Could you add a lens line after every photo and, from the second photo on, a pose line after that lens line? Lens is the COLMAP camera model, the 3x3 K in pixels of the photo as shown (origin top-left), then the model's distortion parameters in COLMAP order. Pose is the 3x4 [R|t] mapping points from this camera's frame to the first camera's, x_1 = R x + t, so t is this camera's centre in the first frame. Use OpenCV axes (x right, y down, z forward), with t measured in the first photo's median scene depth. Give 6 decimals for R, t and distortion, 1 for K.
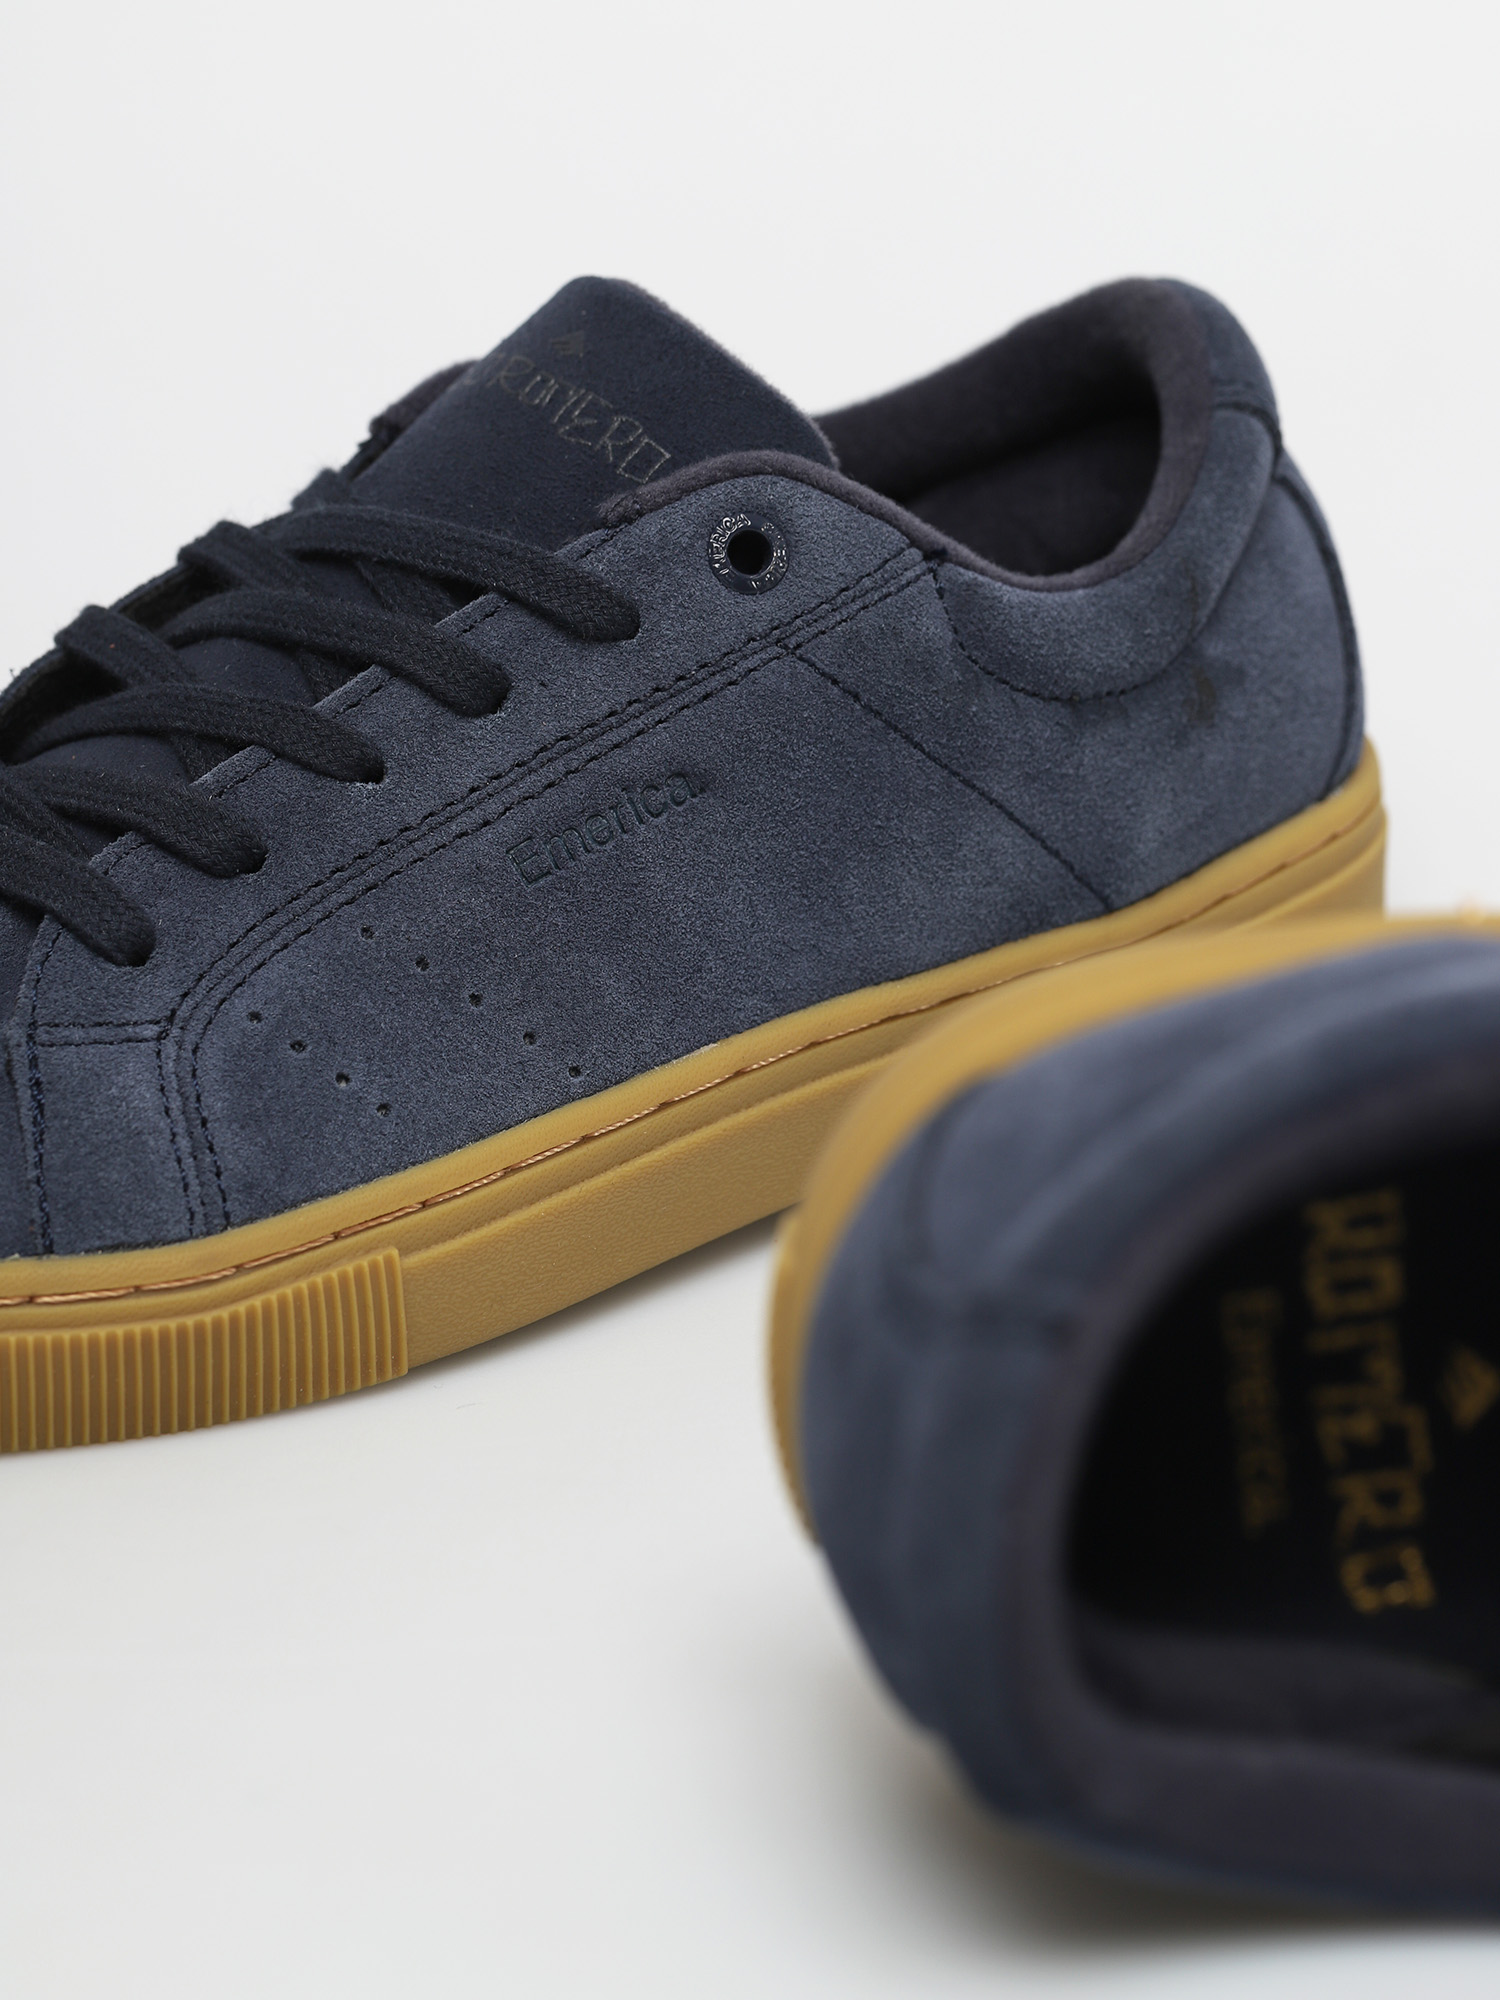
lens RADIAL K [[7677.8, 0, 750.0], [0, 7677.8, 1000.0], [0, 0, 1]] dist [0.056260, -0.069477]
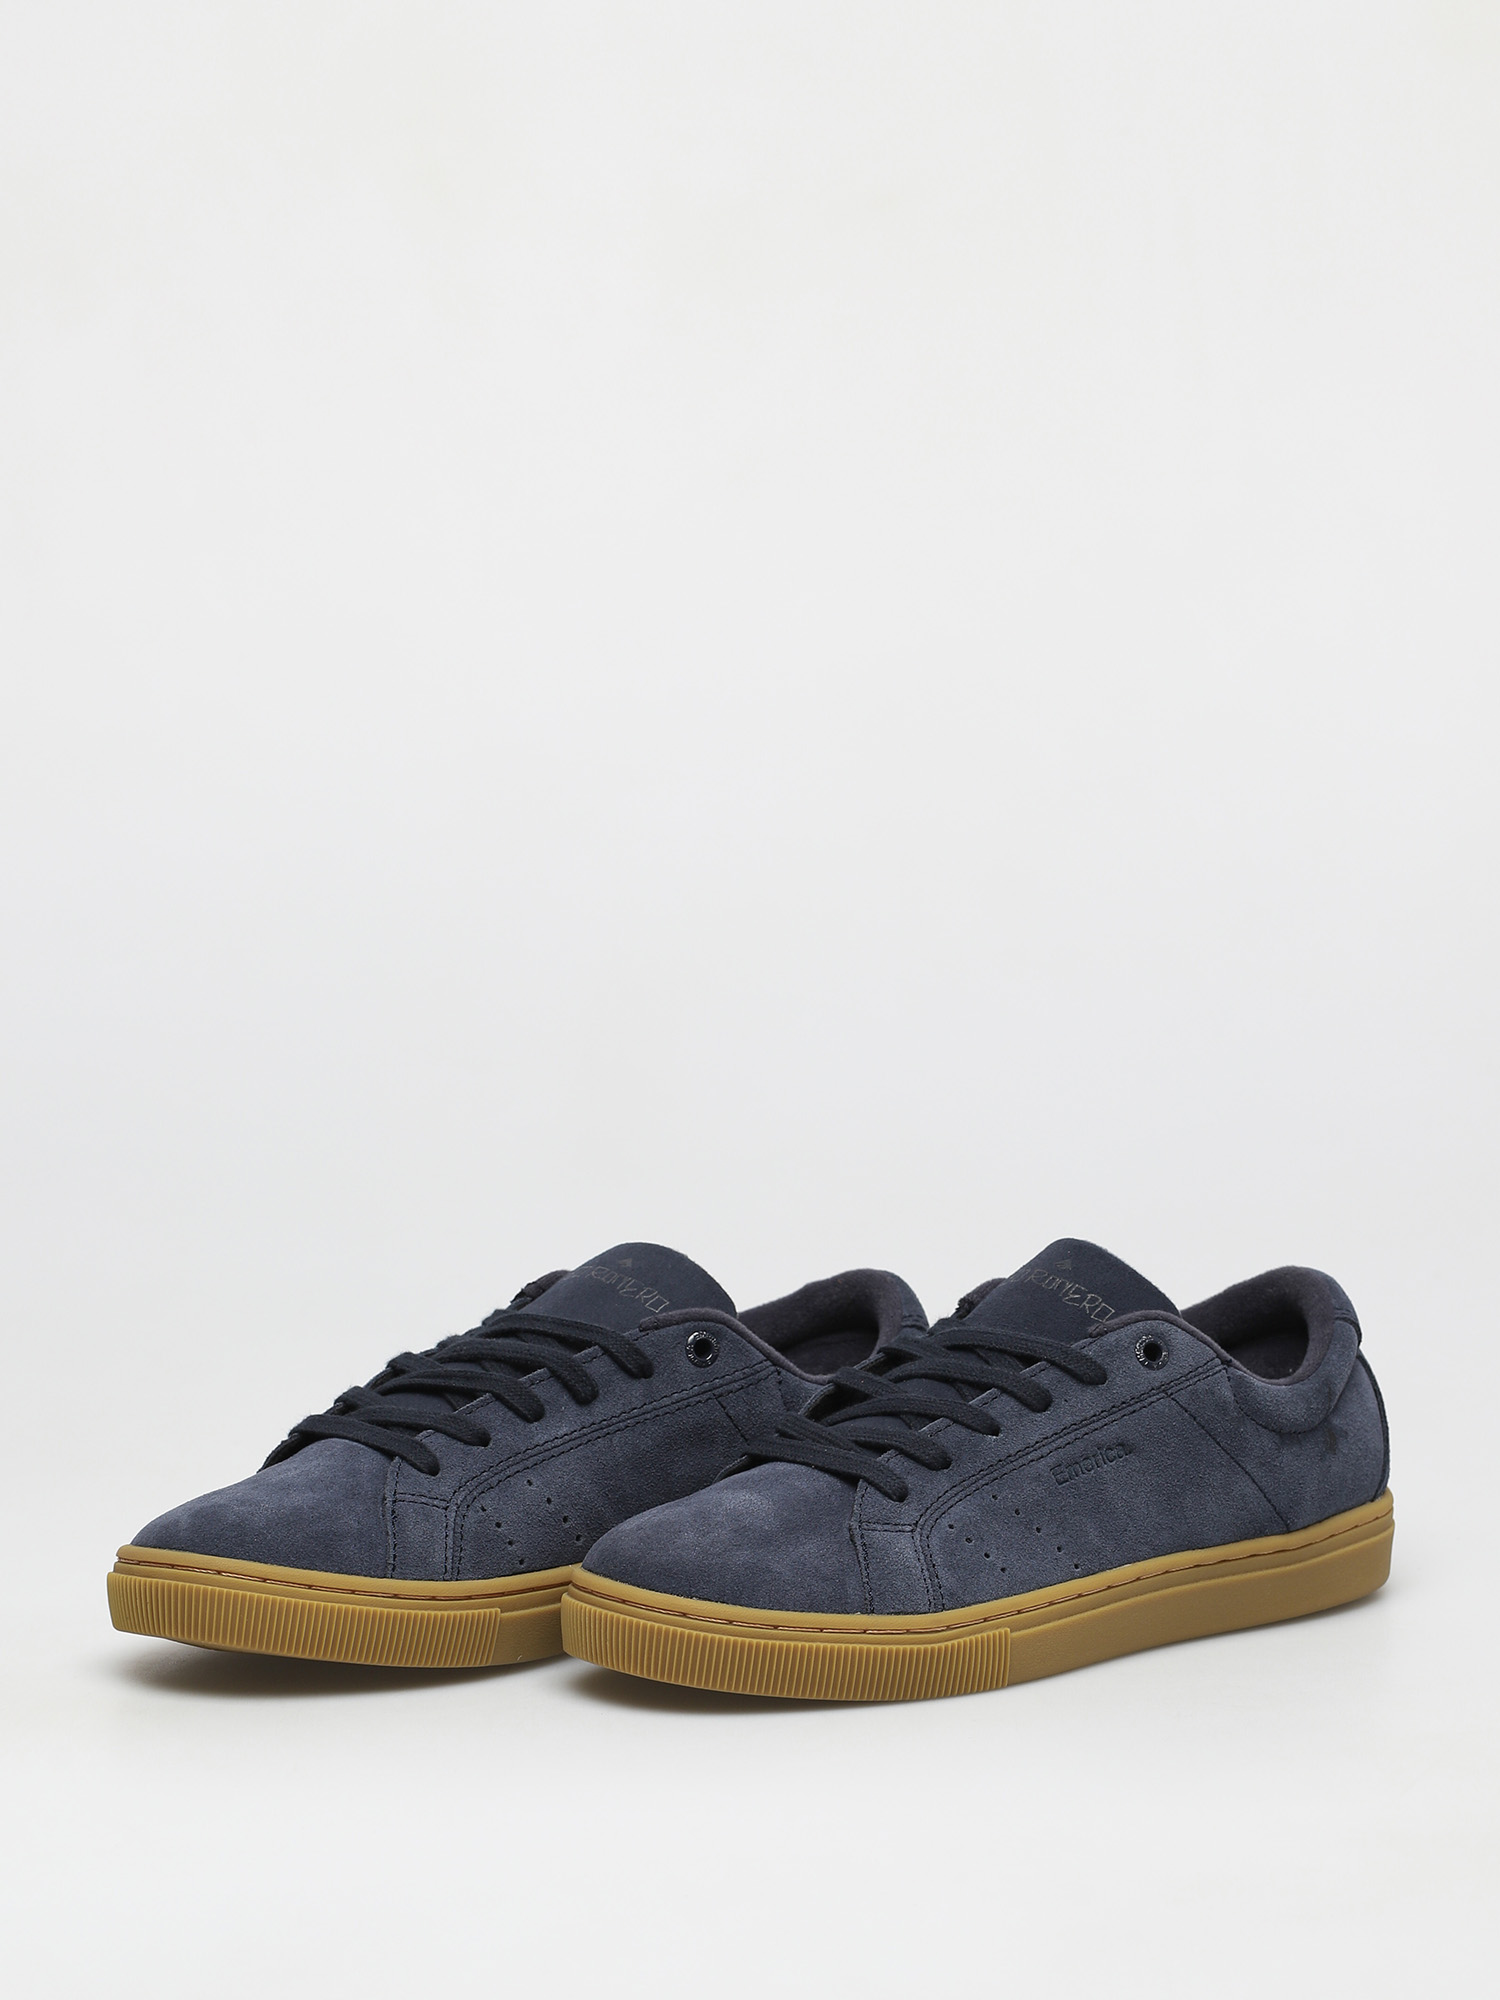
lens RADIAL K [[7677.8, 0, 750.0], [0, 7677.8, 1000.0], [0, 0, 1]] dist [0.056260, -0.069477]
pose [[0.995159, 0.062615, 0.075753, -0.301822], [-0.046928, 0.979972, -0.193527, 0.289825], [-0.086353, 0.189035, 0.978166, -1.259302]]
